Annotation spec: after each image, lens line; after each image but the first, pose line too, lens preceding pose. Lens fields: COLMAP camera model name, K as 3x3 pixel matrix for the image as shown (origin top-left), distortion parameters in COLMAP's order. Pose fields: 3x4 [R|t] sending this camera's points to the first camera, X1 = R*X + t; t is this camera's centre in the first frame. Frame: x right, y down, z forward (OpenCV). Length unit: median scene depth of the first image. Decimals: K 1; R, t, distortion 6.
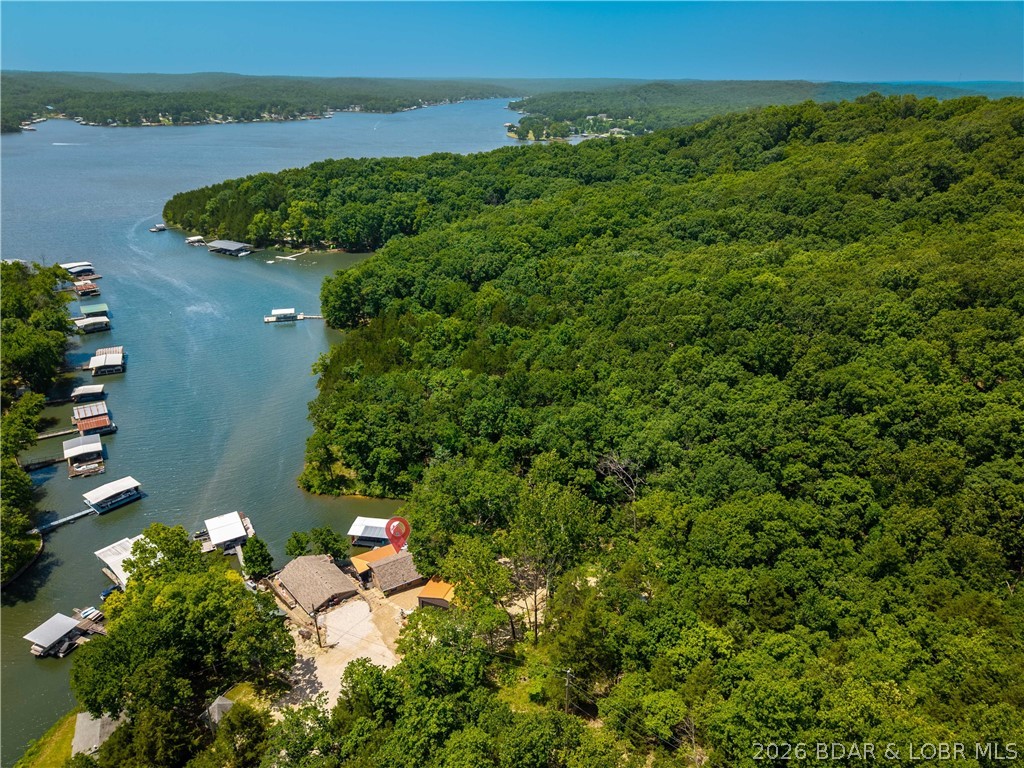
lens RADIAL K [[677.7, 0, 510.6], [0, 677.7, 384.9], [0, 0, 1]] dist [0.026547, -0.029472]
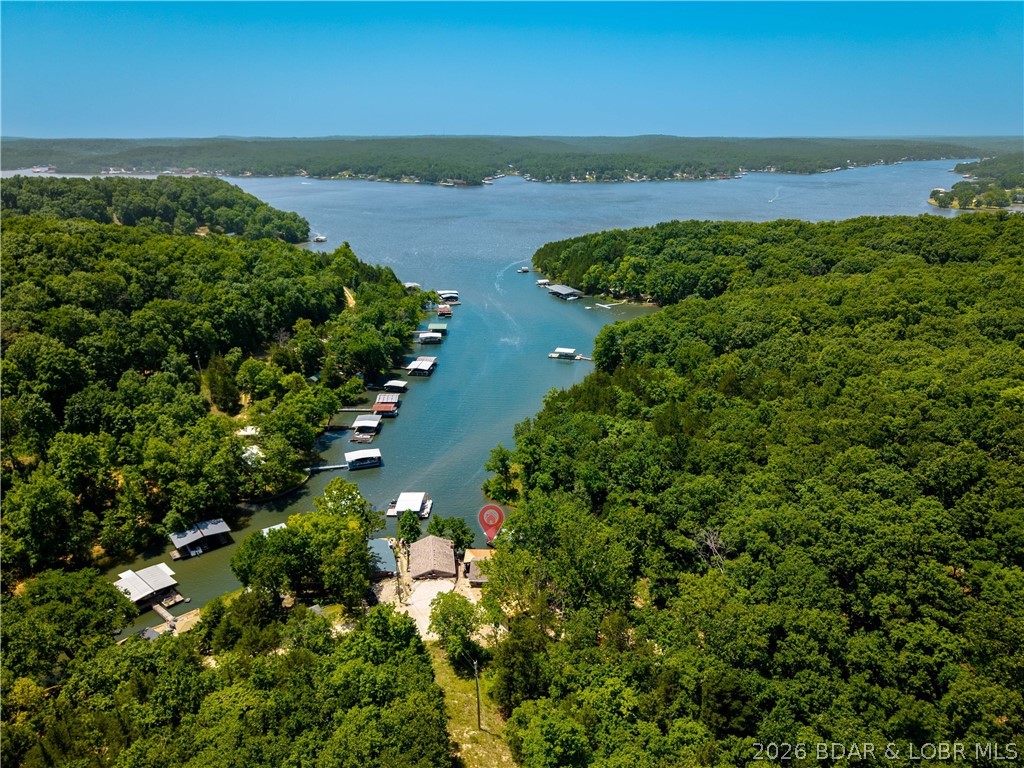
lens RADIAL K [[677.7, 0, 512.9], [0, 677.7, 393.7], [0, 0, 1]] dist [0.026547, -0.029472]
pose [[0.838327, 0.183020, -0.513528, 0.153895], [-0.215716, 0.976447, -0.004149, -0.010770], [0.500674, 0.114255, 0.858063, -0.009245]]
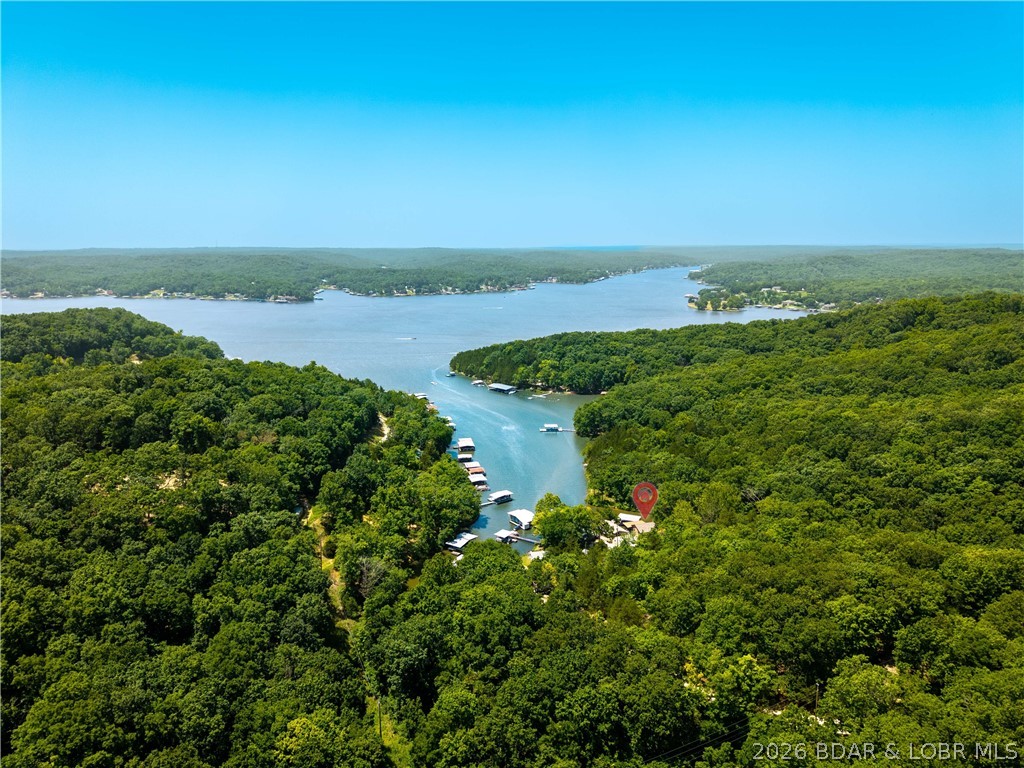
lens RADIAL K [[677.7, 0, 503.1], [0, 677.7, 379.2], [0, 0, 1]] dist [0.026547, -0.029472]
pose [[0.965632, 0.035223, -0.257516, -0.021983], [-0.092868, 0.972129, -0.215269, 0.119953], [0.242757, 0.231786, 0.941990, -0.494557]]
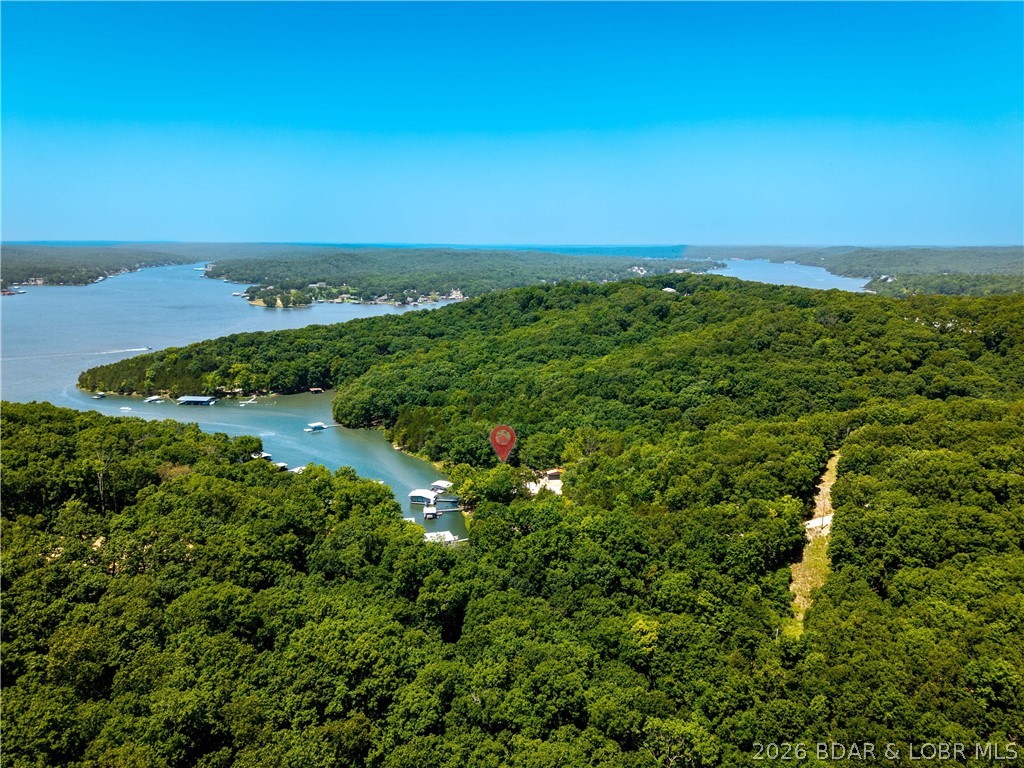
lens RADIAL K [[677.7, 0, 511.7], [0, 677.7, 391.0], [0, 0, 1]] dist [0.026547, -0.029472]
pose [[0.884081, -0.101227, 0.456239, -0.537029], [0.191961, 0.968758, -0.157034, 0.133372], [-0.426089, 0.226411, 0.875892, -0.539805]]
